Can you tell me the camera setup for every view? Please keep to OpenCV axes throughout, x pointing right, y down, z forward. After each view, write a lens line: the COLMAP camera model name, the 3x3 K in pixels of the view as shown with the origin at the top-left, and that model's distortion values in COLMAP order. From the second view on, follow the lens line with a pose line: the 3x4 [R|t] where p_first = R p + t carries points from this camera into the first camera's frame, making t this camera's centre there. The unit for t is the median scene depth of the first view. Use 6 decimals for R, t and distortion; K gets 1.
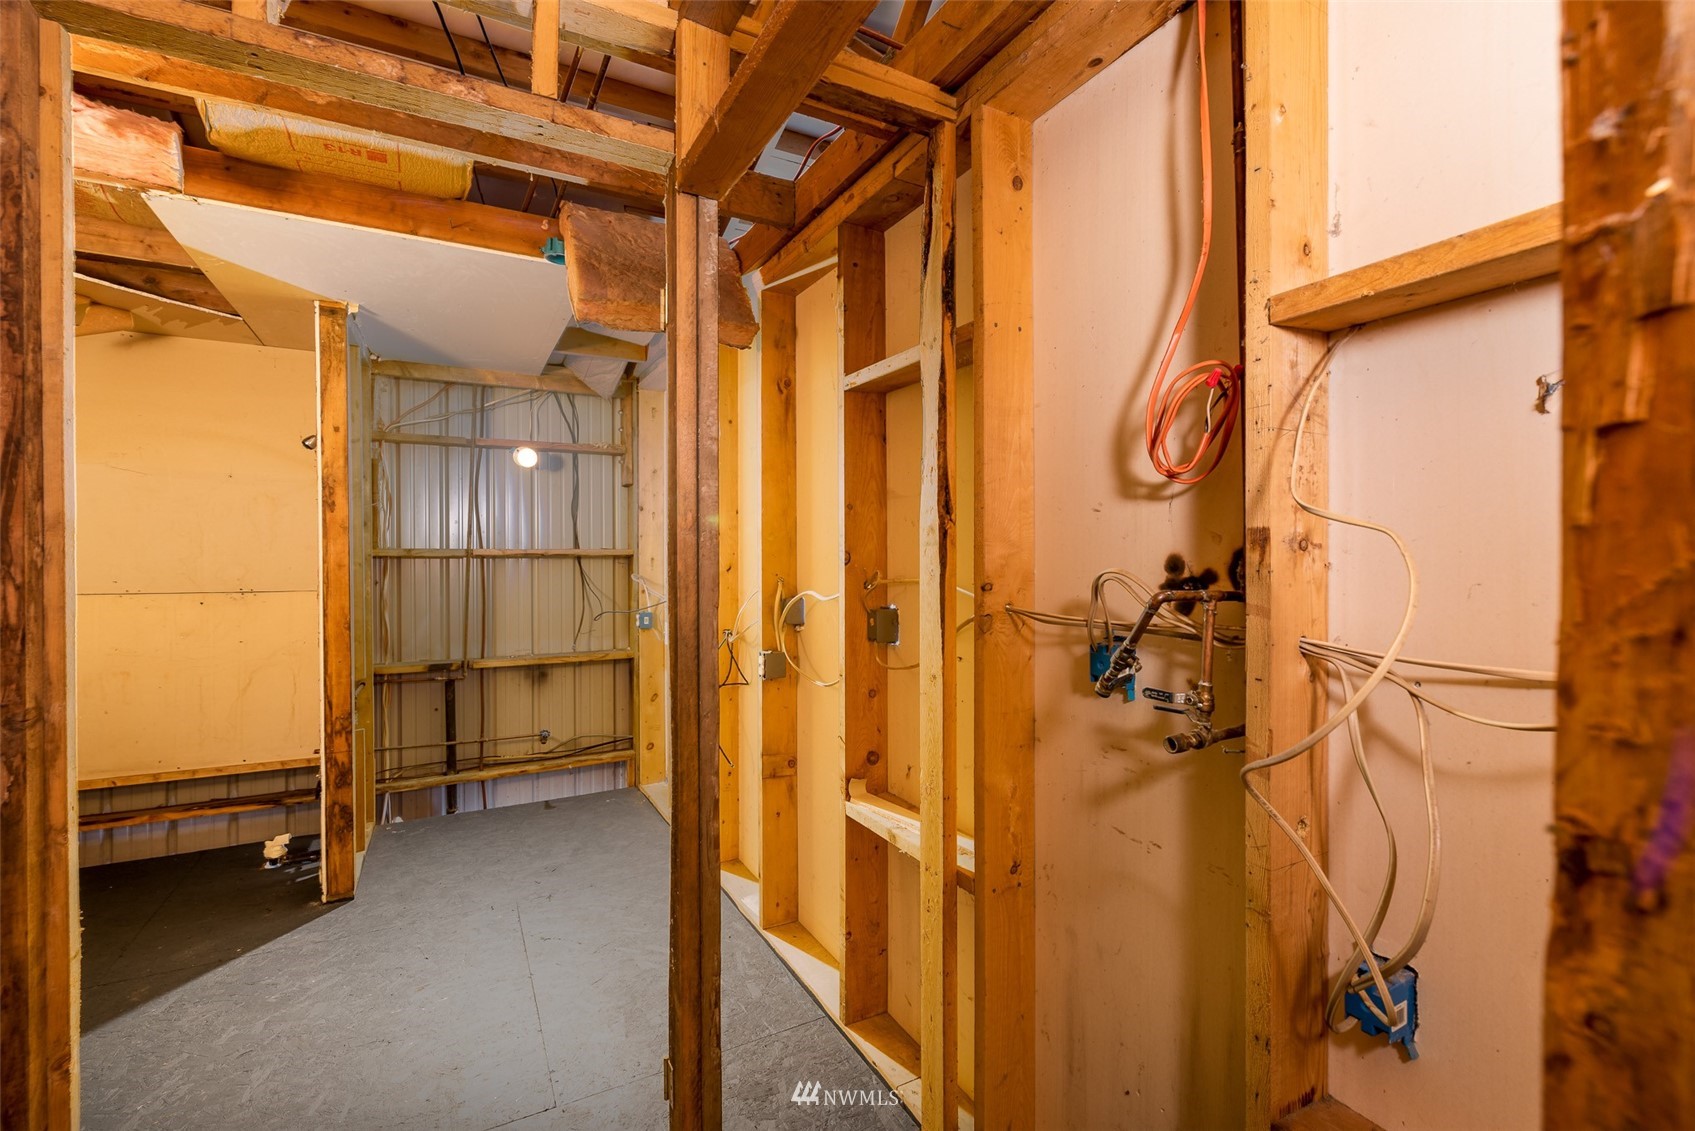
lens RADIAL K [[731.9, 0, 850.2], [0, 731.9, 561.8], [0, 0, 1]] dist [-0.004835, -0.000571]
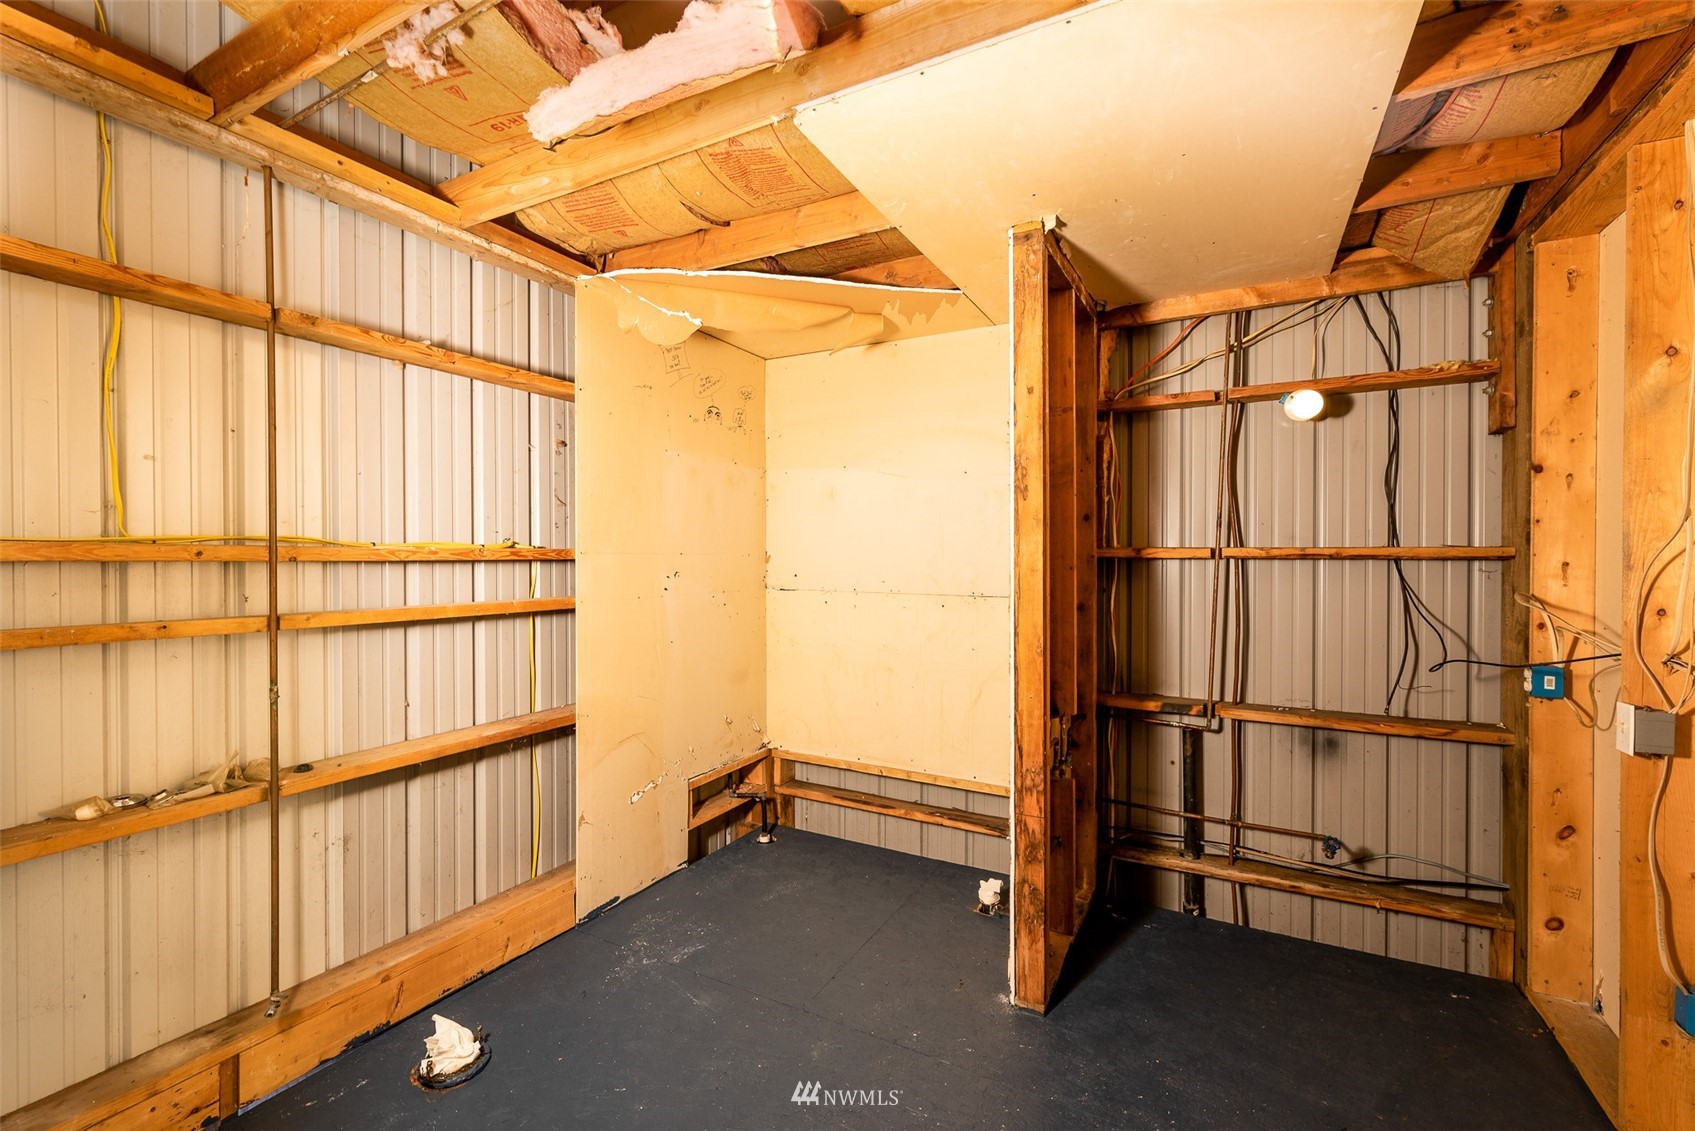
lens RADIAL K [[731.9, 0, 850.2], [0, 731.9, 561.8], [0, 0, 1]] dist [-0.004835, -0.000571]
pose [[0.547295, 0.006429, -0.836915, -0.124247], [-0.007372, 0.999969, 0.002860, -0.002962], [0.836907, 0.004604, 0.547325, 0.315816]]
